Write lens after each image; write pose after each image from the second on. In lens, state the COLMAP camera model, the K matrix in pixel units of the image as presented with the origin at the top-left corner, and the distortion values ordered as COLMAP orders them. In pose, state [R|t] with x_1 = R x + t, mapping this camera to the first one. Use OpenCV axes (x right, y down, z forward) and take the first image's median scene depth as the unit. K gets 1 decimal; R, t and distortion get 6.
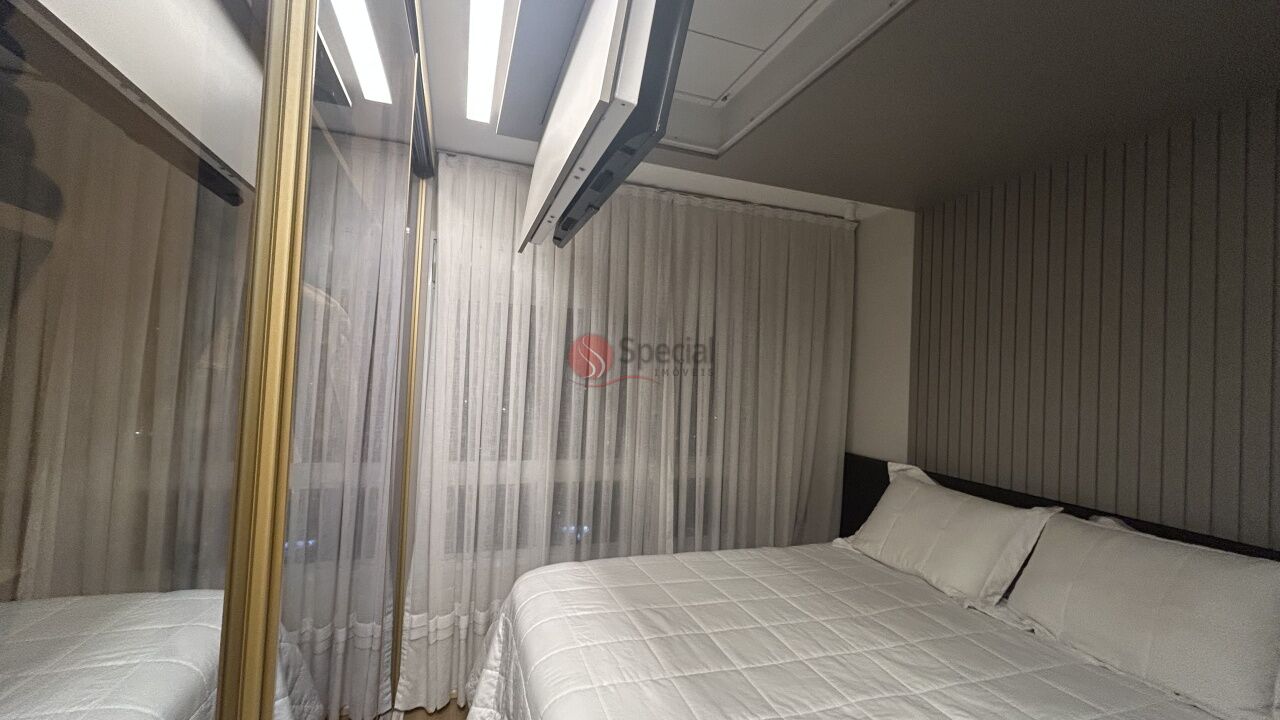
lens RADIAL K [[516.9, 0, 642.4], [0, 516.9, 359.1], [0, 0, 1]] dist [-0.005507, 0.001675]
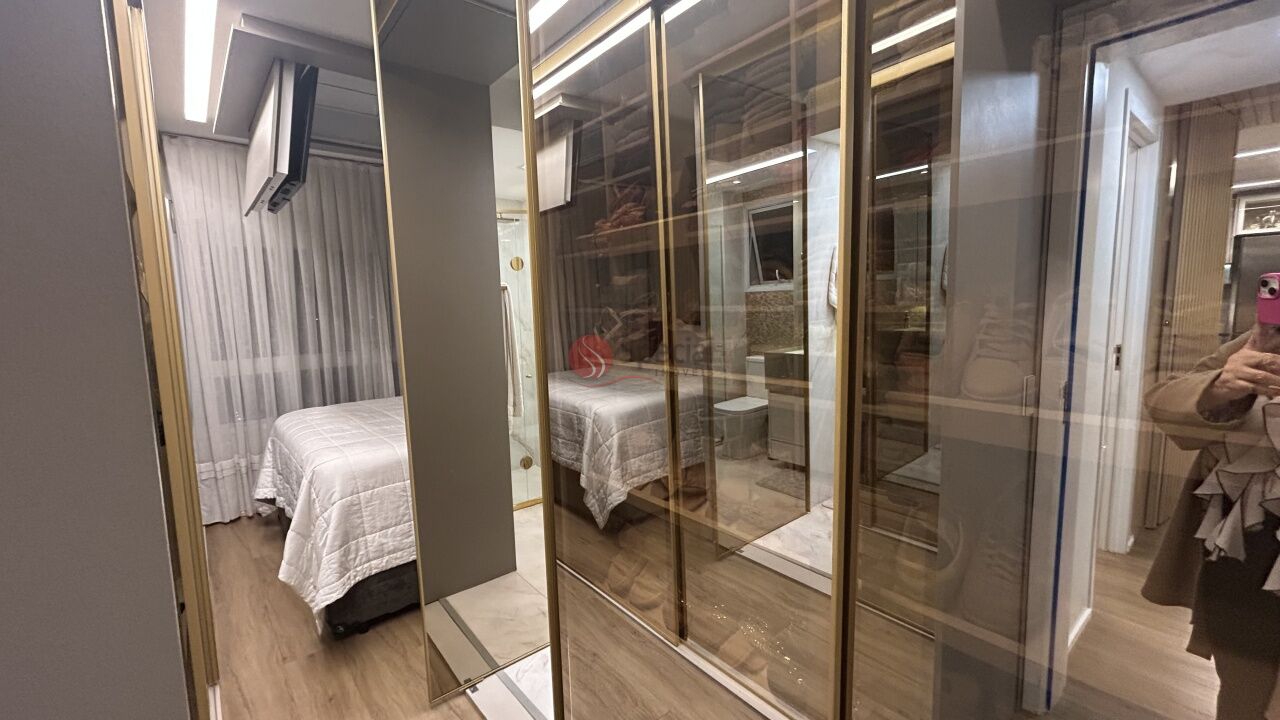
lens RADIAL K [[516.9, 0, 643.0], [0, 516.9, 368.3], [0, 0, 1]] dist [-0.005507, 0.001675]
pose [[0.926055, -0.103259, 0.362986, 0.212865], [0.048299, 0.986358, 0.157369, 0.051381], [-0.374284, -0.128201, 0.918409, -0.765171]]
